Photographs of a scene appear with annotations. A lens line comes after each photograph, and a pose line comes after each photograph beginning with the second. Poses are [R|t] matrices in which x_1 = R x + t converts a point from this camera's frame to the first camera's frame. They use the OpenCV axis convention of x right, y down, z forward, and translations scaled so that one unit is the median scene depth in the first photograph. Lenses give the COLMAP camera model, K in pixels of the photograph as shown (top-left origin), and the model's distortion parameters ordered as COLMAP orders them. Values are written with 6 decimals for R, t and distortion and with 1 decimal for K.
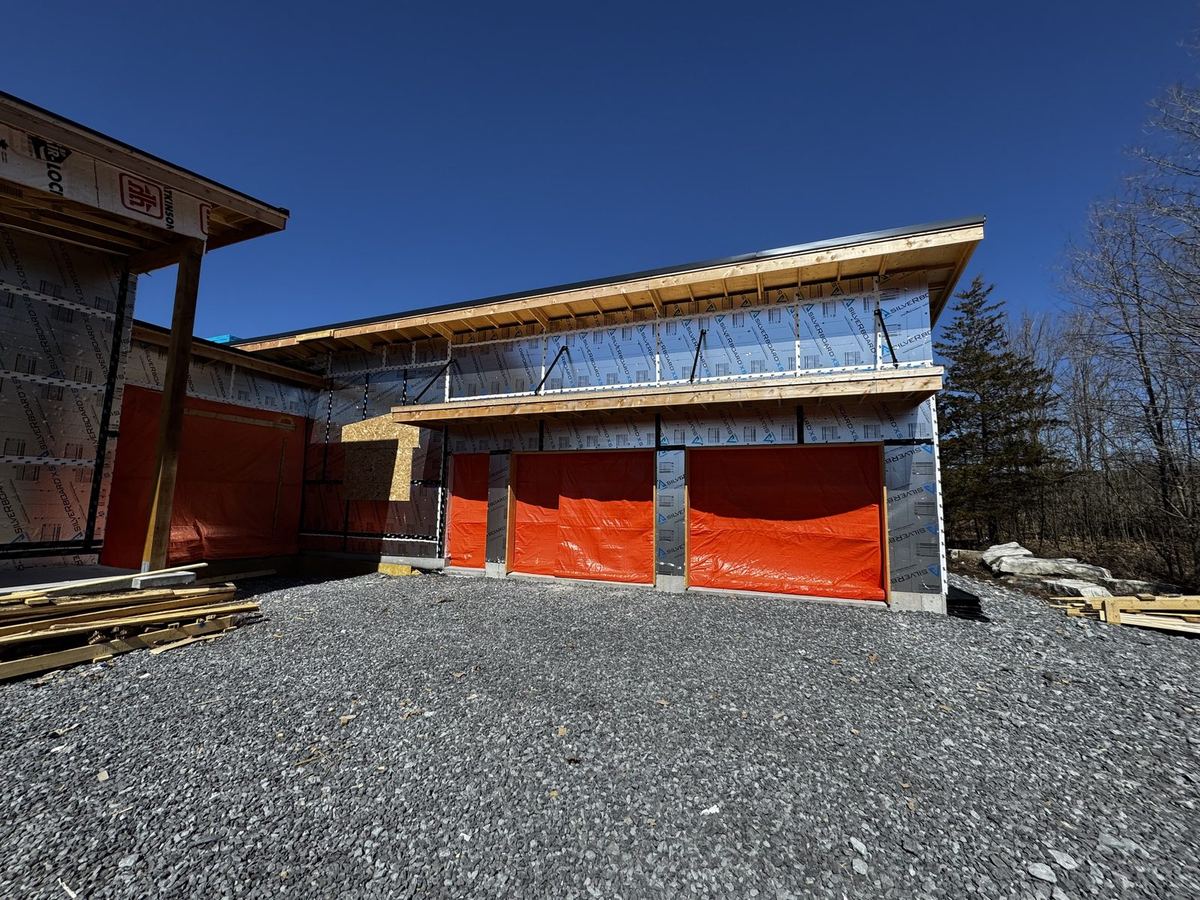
lens RADIAL K [[476.1, 0, 598.7], [0, 476.1, 449.5], [0, 0, 1]] dist [-0.002631, 0.000215]
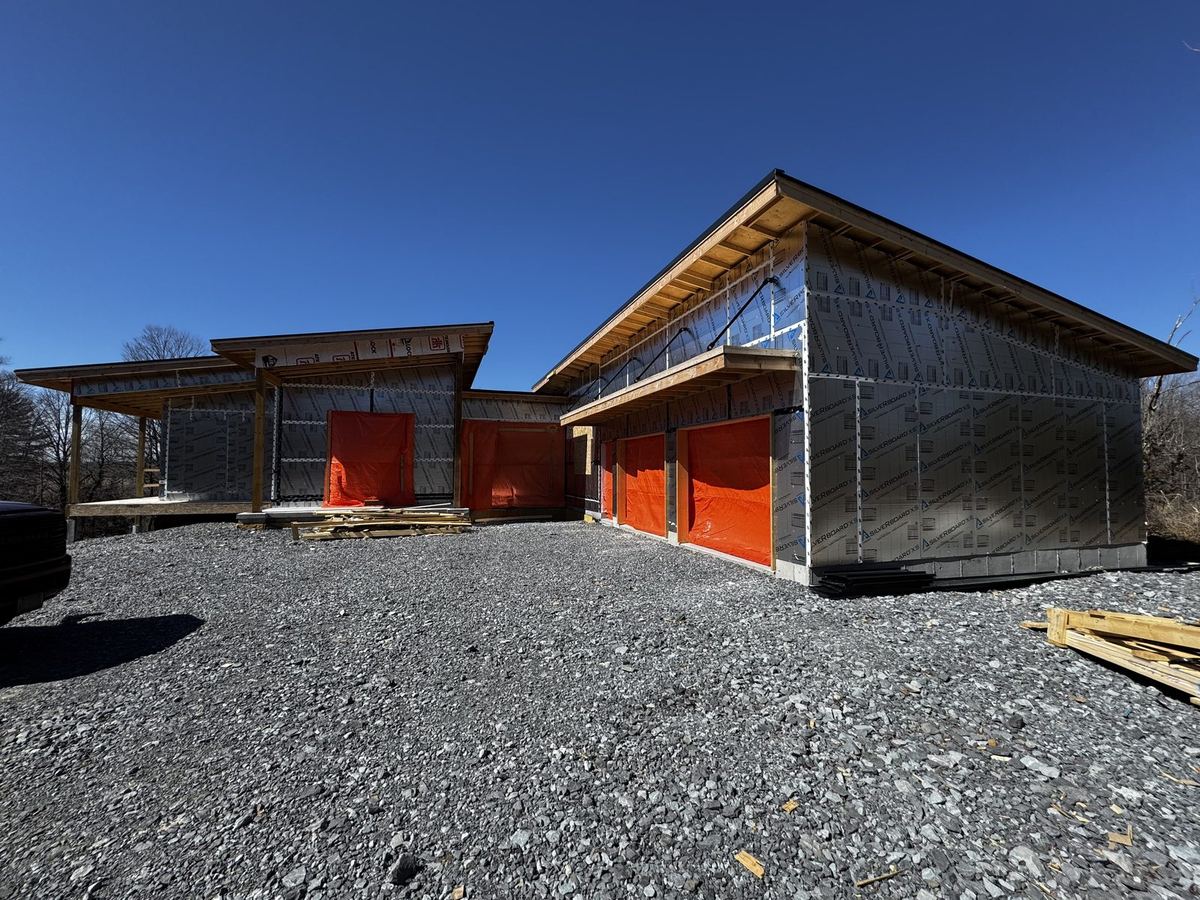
lens RADIAL K [[476.1, 0, 598.7], [0, 476.1, 449.5], [0, 0, 1]] dist [-0.002631, 0.000215]
pose [[0.644832, -0.049339, -0.762730, 1.104511], [0.093628, 0.995498, 0.014760, 0.012706], [0.758568, -0.080930, 0.646549, 0.065814]]
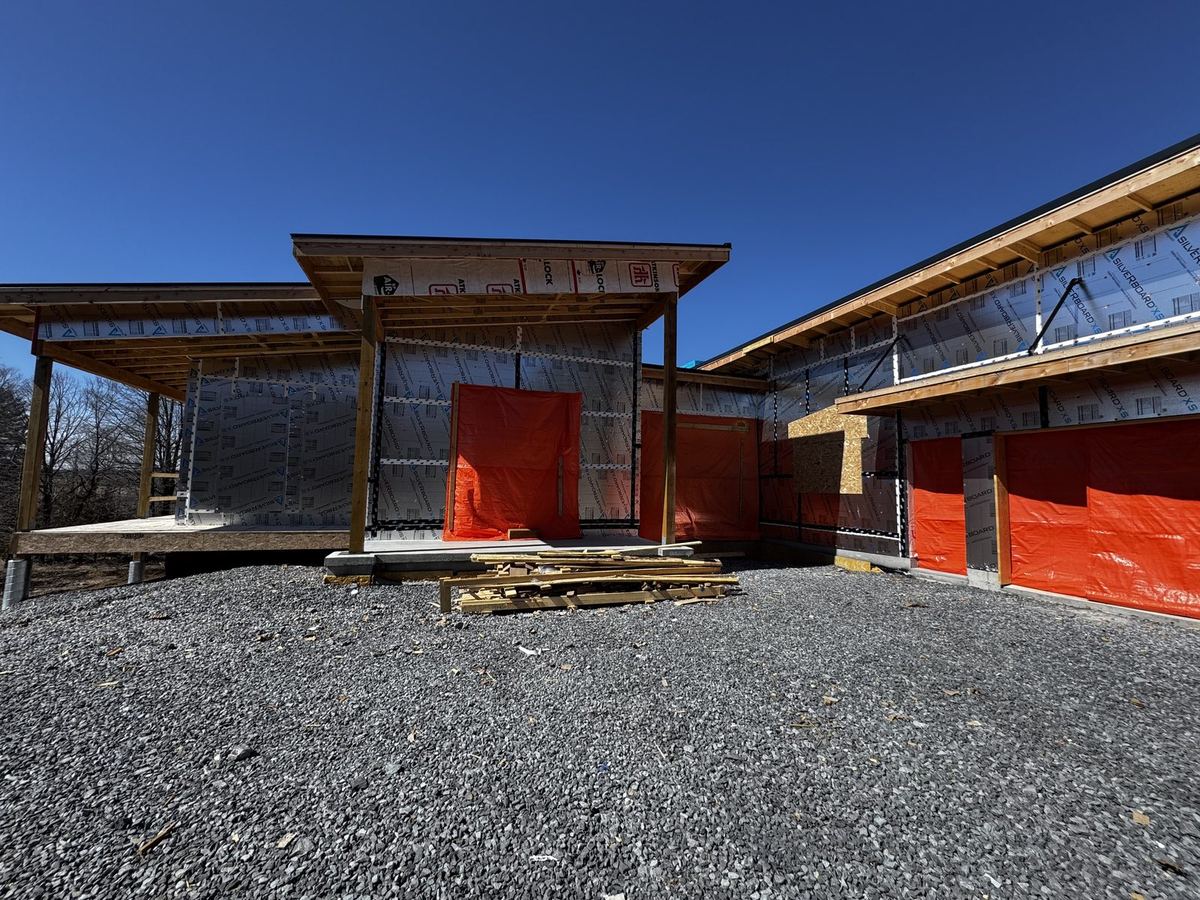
lens RADIAL K [[476.1, 0, 598.7], [0, 476.1, 449.5], [0, 0, 1]] dist [-0.002631, 0.000215]
pose [[0.646027, -0.065139, -0.760530, -0.011603], [0.075788, 0.996903, -0.021006, -0.001034], [0.759543, -0.044069, 0.648963, -0.022505]]
